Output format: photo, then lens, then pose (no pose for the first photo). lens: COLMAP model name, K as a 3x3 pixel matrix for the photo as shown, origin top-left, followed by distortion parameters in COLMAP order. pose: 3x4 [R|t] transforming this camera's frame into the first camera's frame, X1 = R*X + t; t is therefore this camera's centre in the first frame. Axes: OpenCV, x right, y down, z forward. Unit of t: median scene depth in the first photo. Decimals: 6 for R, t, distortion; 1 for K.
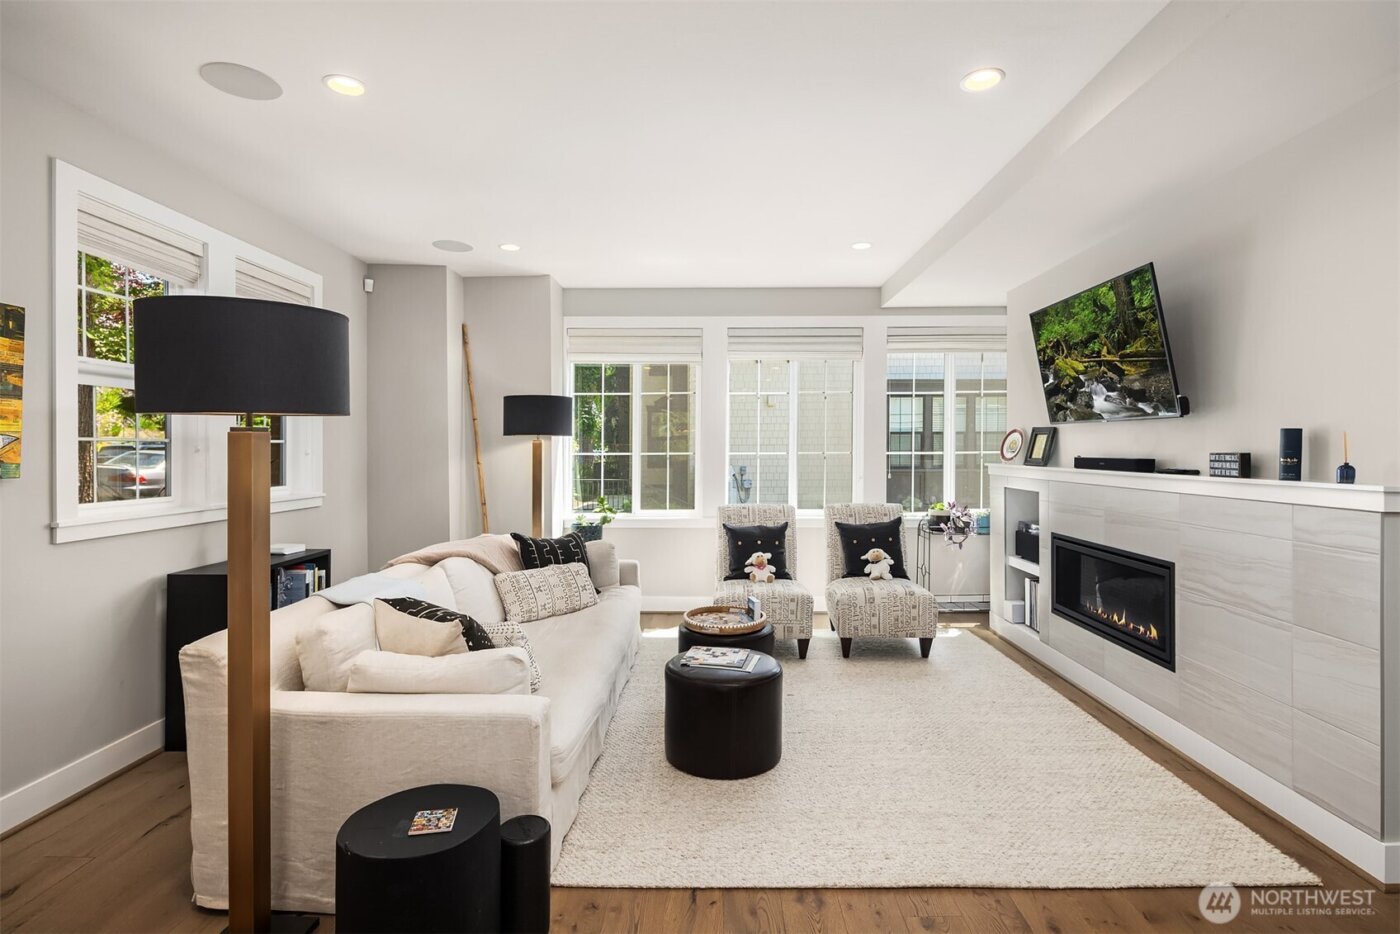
lens RADIAL K [[693.4, 0, 701.0], [0, 693.4, 452.5], [0, 0, 1]] dist [0.003332, -0.007600]
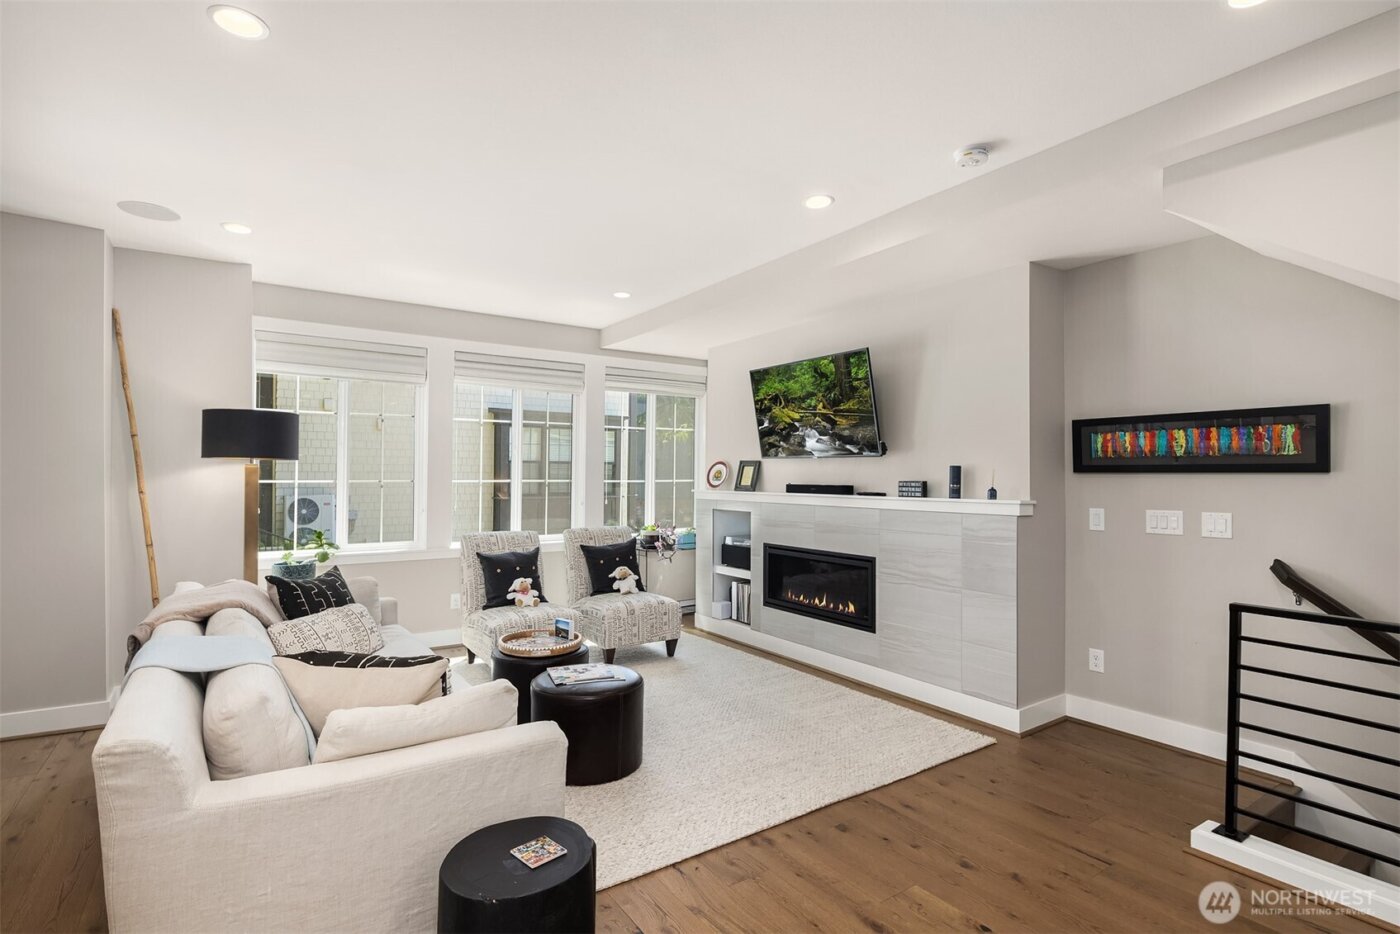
lens RADIAL K [[693.4, 0, 699.9], [0, 693.4, 469.7], [0, 0, 1]] dist [0.003332, -0.007600]
pose [[0.817449, 0.011097, 0.575894, -0.384860], [-0.002432, 0.999872, -0.015814, 0.000698], [-0.575995, 0.011527, 0.817372, 0.024470]]
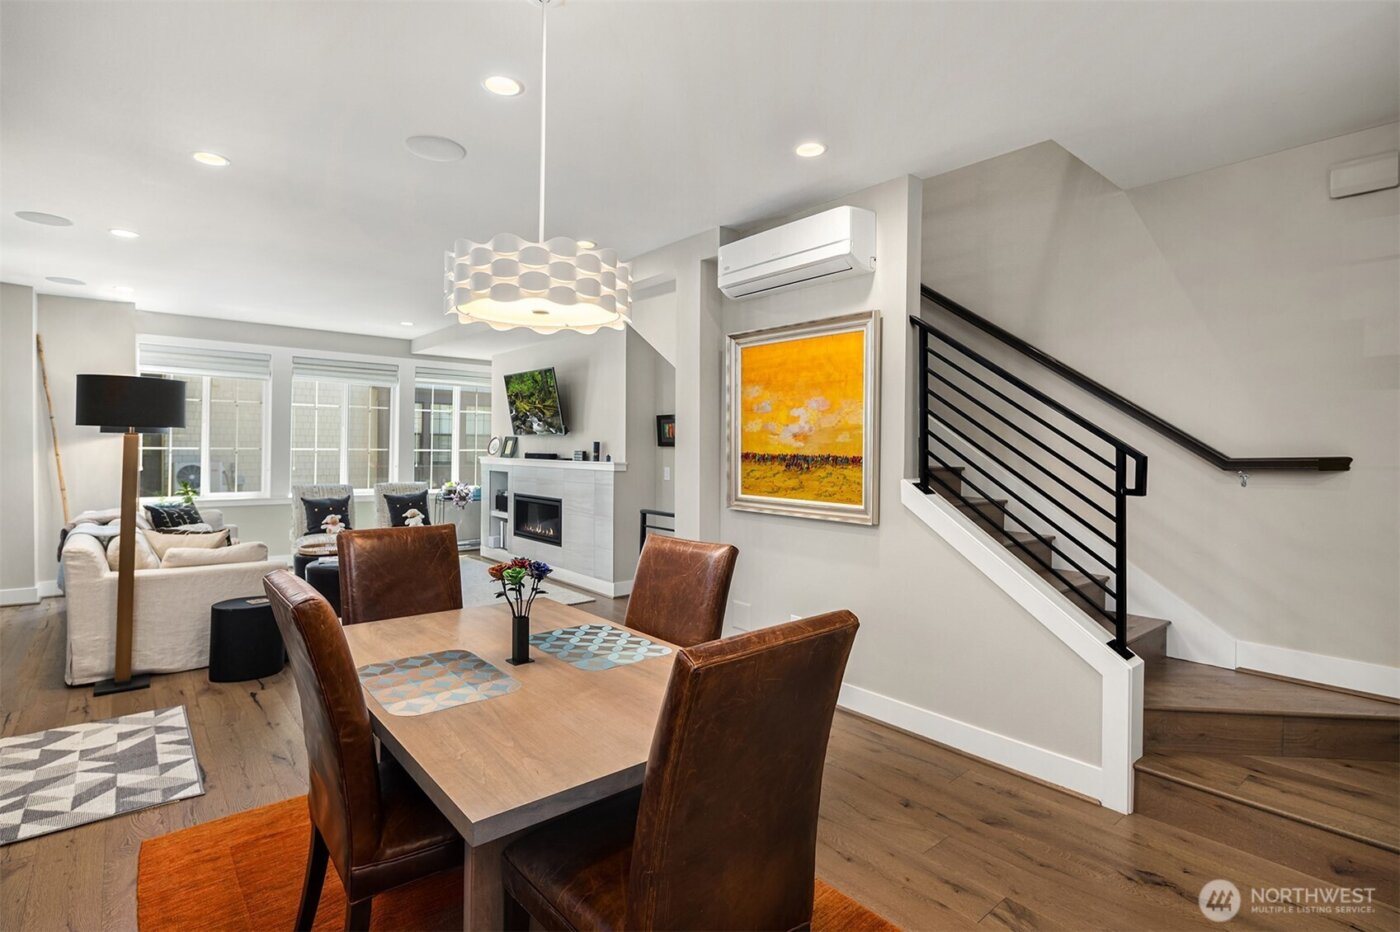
lens RADIAL K [[693.4, 0, 709.7], [0, 693.4, 454.2], [0, 0, 1]] dist [0.003332, -0.007600]
pose [[0.748203, 0.008380, 0.663417, -0.403596], [-0.010030, 0.999949, -0.001319, 0.008033], [-0.663394, -0.005668, 0.748249, -0.886483]]
